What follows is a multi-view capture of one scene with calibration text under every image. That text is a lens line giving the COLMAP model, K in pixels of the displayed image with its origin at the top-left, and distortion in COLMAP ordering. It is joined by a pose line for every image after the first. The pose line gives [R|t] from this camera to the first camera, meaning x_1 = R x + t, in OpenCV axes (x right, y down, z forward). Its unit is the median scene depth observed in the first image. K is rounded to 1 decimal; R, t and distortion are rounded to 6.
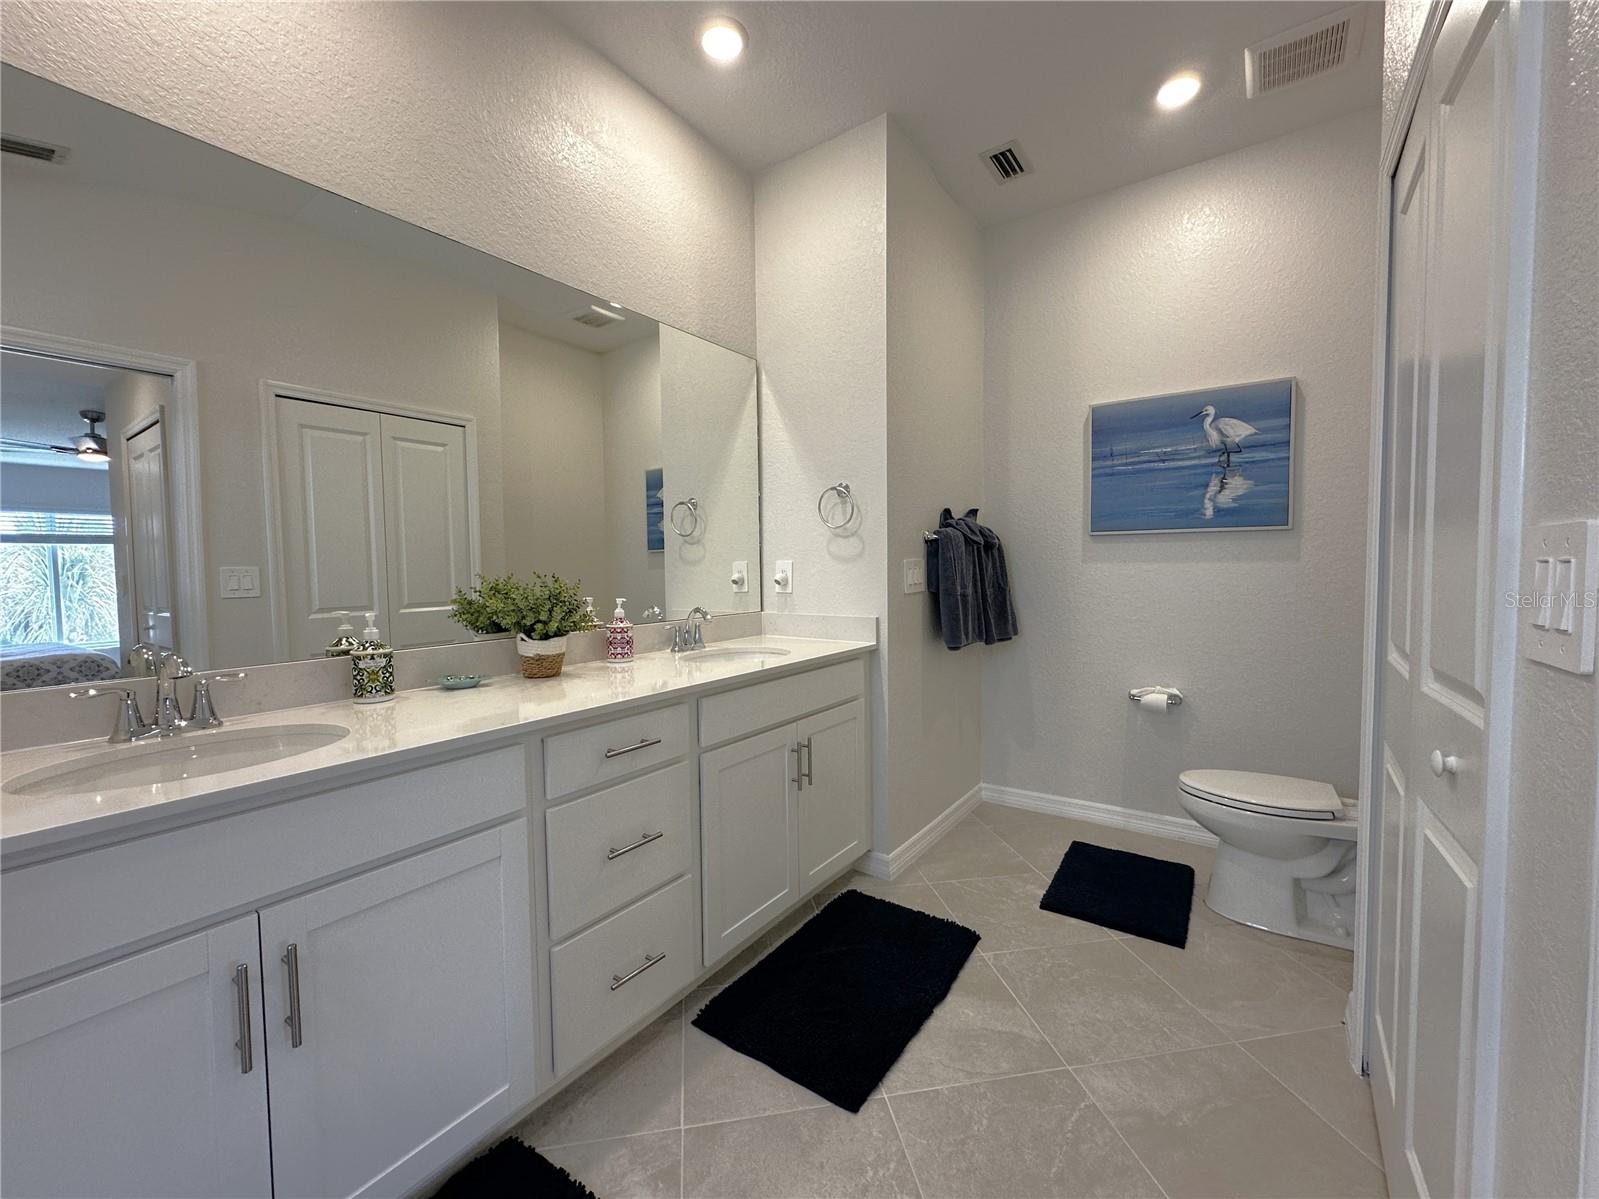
lens RADIAL K [[649.2, 0, 793.0], [0, 649.2, 596.5], [0, 0, 1]] dist [-0.003739, -0.000298]
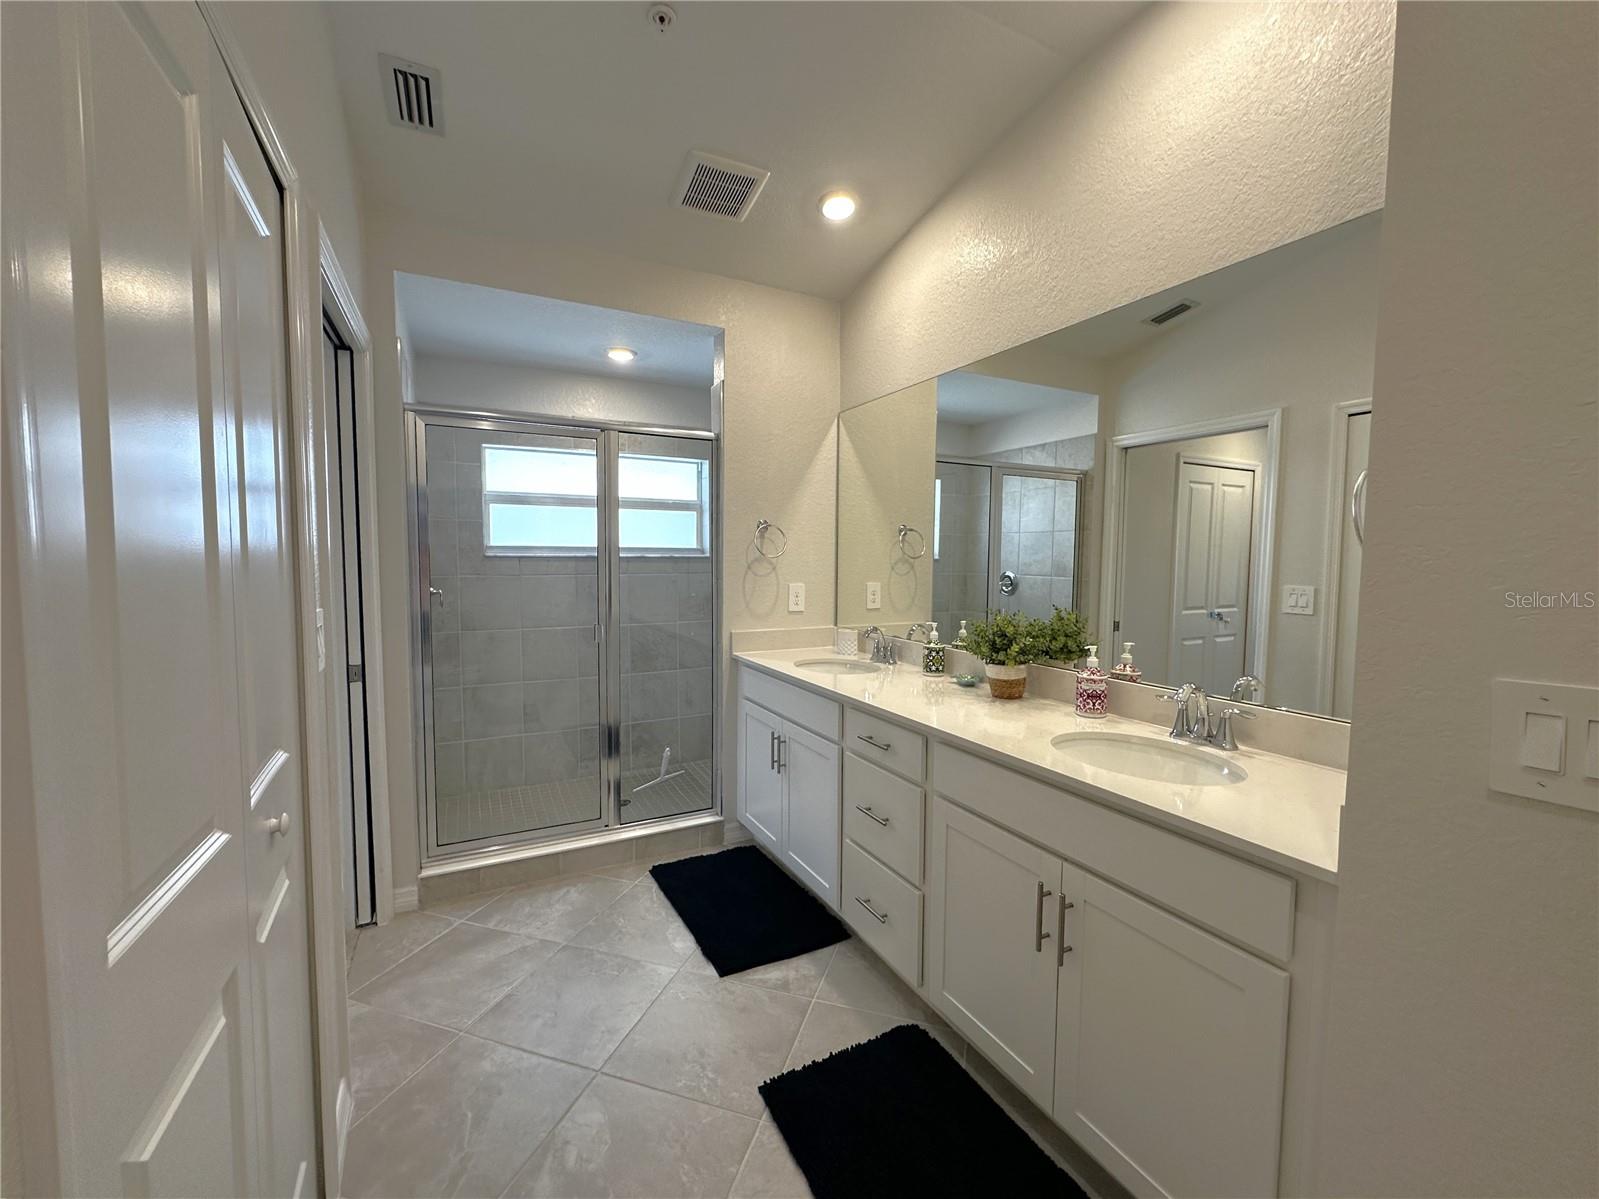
lens RADIAL K [[649.2, 0, 793.0], [0, 649.2, 596.5], [0, 0, 1]] dist [-0.003739, -0.000298]
pose [[-0.465122, 0.061426, -0.883113, 0.926533], [-0.042948, 0.994849, 0.091818, -0.166019], [0.884204, 0.080634, -0.460088, 1.357063]]
